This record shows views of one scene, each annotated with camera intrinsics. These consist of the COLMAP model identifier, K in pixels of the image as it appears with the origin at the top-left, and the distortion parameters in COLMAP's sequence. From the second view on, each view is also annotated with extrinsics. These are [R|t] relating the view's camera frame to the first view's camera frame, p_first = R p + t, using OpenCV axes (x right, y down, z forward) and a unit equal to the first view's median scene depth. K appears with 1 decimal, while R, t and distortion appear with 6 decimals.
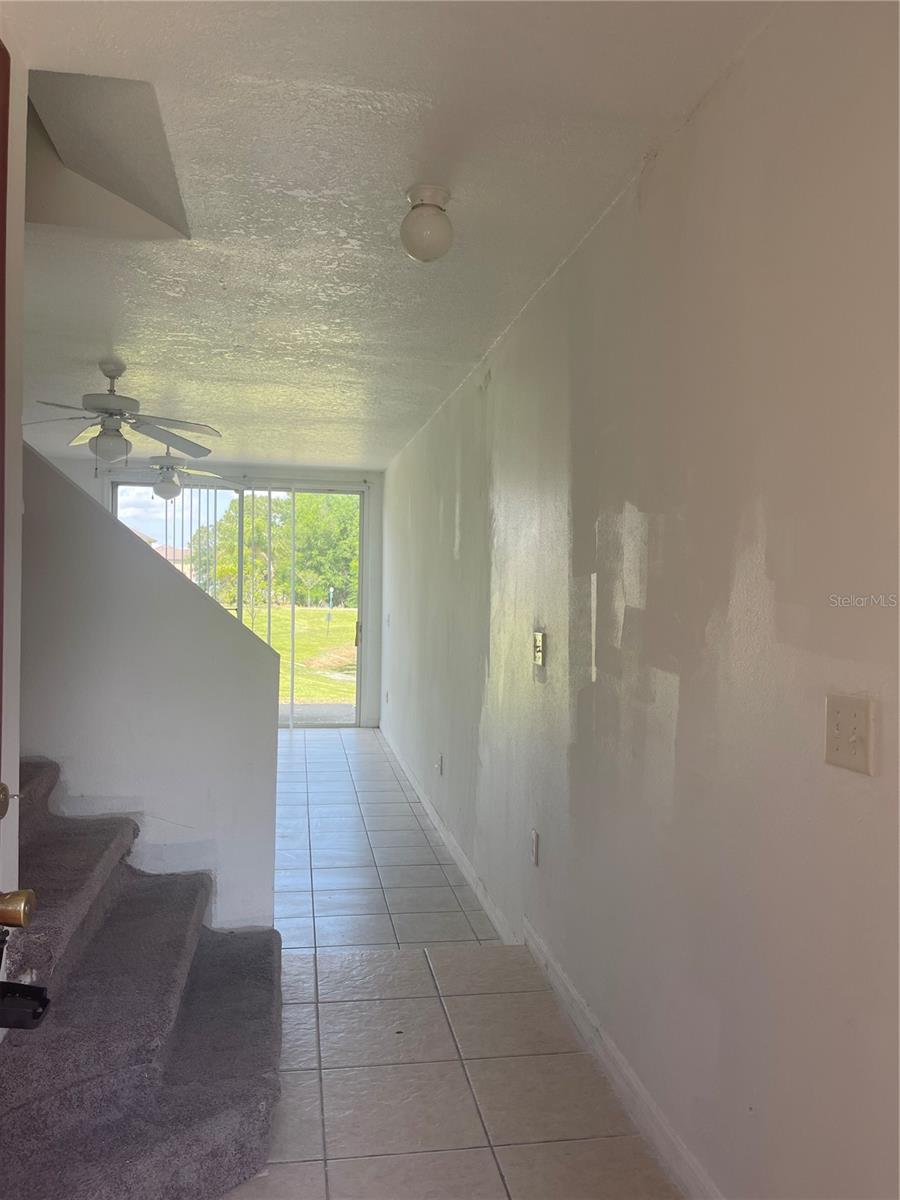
lens RADIAL K [[923.7, 0, 450.4], [0, 923.7, 598.3], [0, 0, 1]] dist [0.017466, -0.033332]
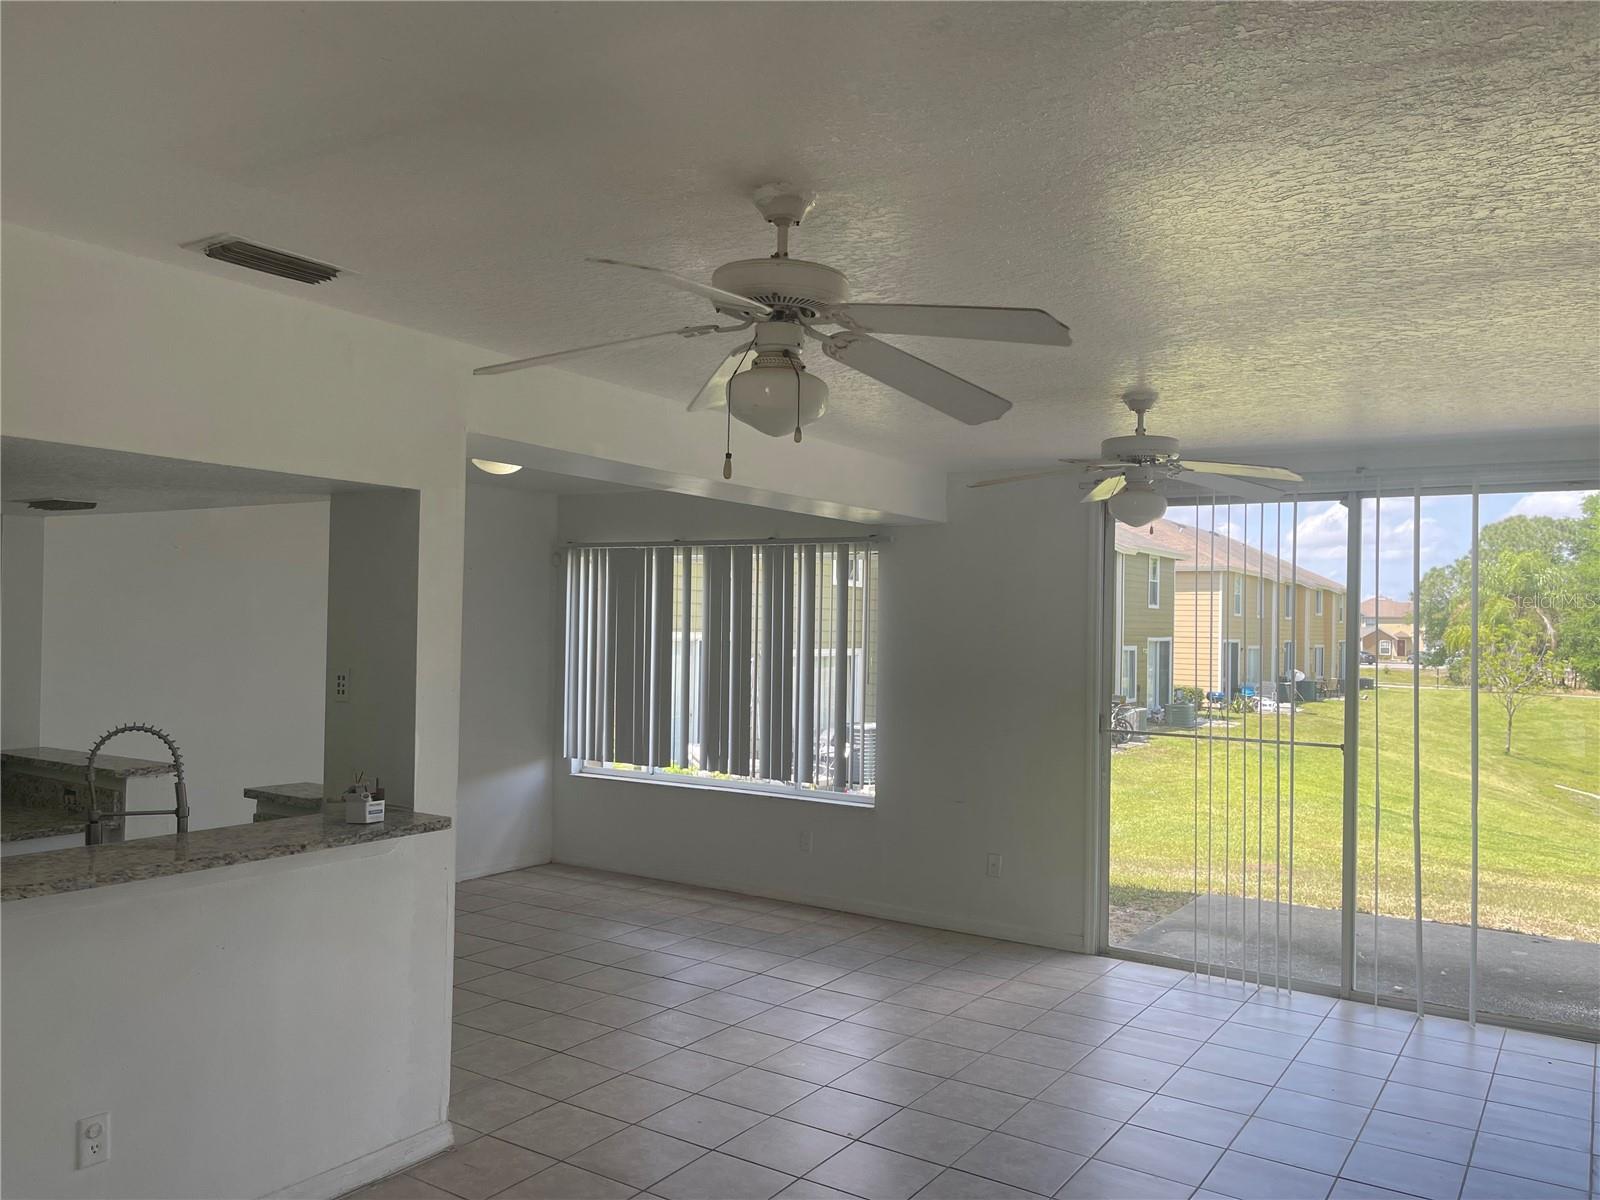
lens RADIAL K [[1231.6, 0, 807.3], [0, 1231.6, 604.7], [0, 0, 1]] dist [0.017466, -0.033332]
pose [[0.736659, -0.014682, -0.676105, -0.006302], [-0.019668, 0.998876, -0.043120, -0.031041], [0.675978, 0.045062, 0.735543, 0.355455]]
